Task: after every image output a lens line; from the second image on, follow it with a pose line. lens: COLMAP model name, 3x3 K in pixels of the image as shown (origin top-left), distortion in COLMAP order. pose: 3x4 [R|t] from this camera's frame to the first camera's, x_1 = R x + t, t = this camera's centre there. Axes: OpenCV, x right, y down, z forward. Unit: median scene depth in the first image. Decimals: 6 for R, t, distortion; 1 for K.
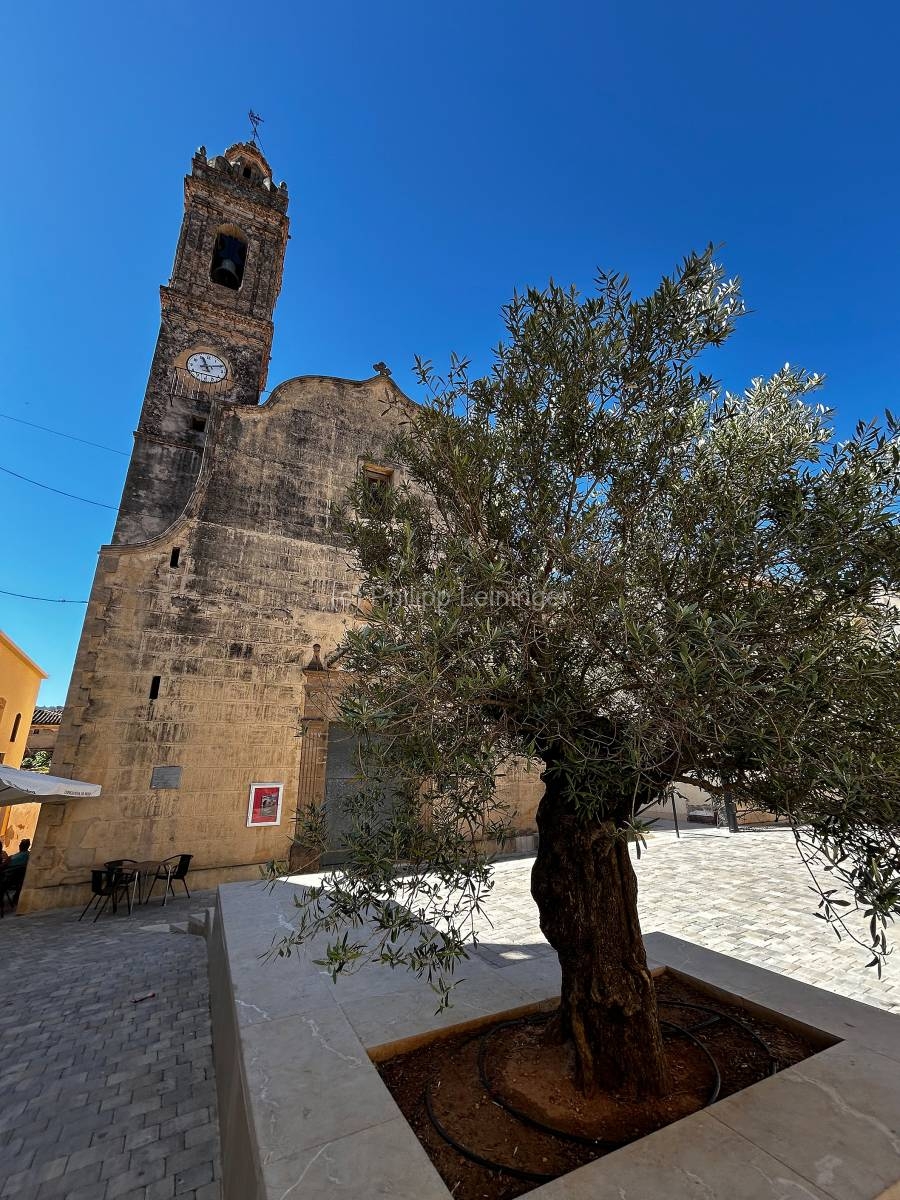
lens RADIAL K [[485.0, 0, 450.0], [0, 485.0, 600.0], [0, 0, 1]] dist [0.004766, 0.000336]
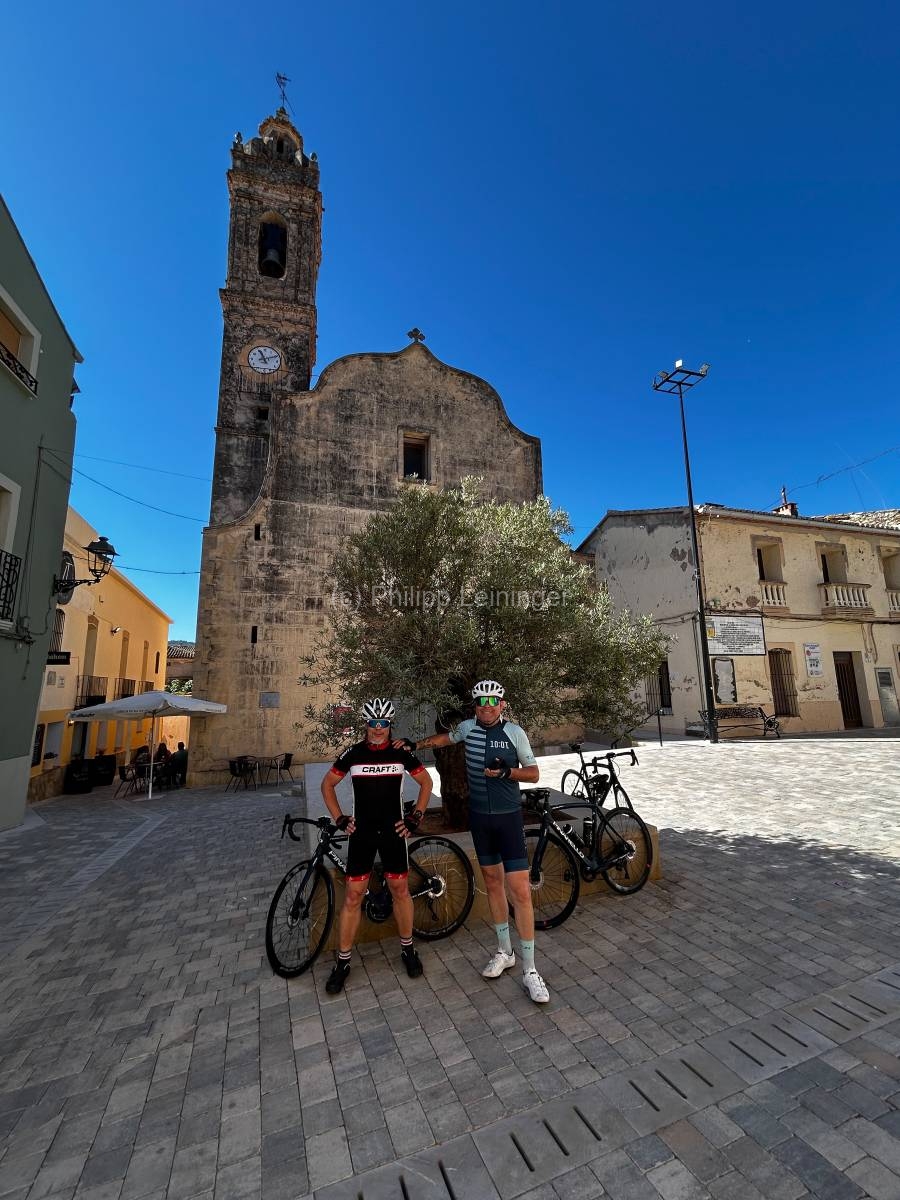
lens RADIAL K [[485.0, 0, 450.0], [0, 485.0, 600.0], [0, 0, 1]] dist [0.004766, 0.000336]
pose [[0.987640, -0.032905, -0.153249, 0.102371], [0.055032, 0.988269, 0.142466, -0.059320], [0.146764, -0.149139, 0.977864, -0.163939]]
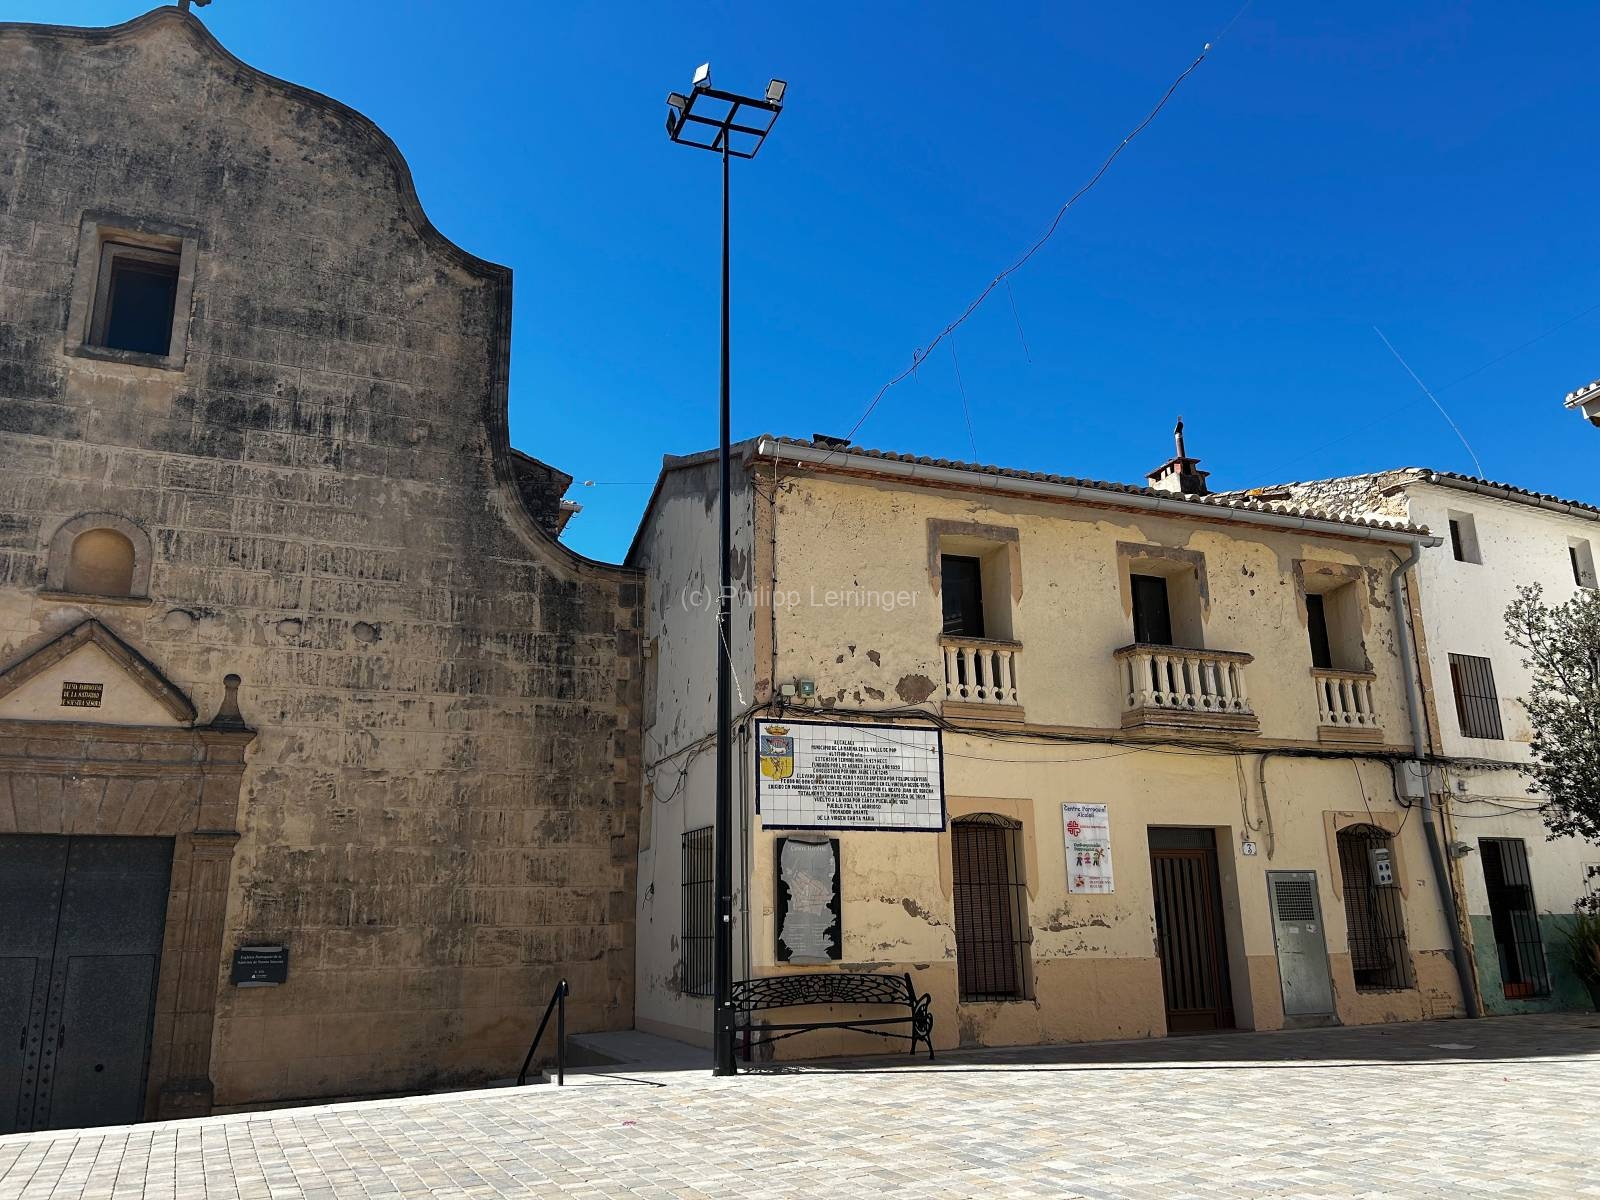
lens RADIAL K [[1173.9, 0, 800.0], [0, 1173.9, 600.0], [0, 0, 1]] dist [0.079807, -0.080020]
pose [[0.996393, -0.023344, -0.081585, 0.587305], [0.027861, 0.998116, 0.054670, 0.002146], [0.080155, -0.056745, 0.995166, -0.009454]]
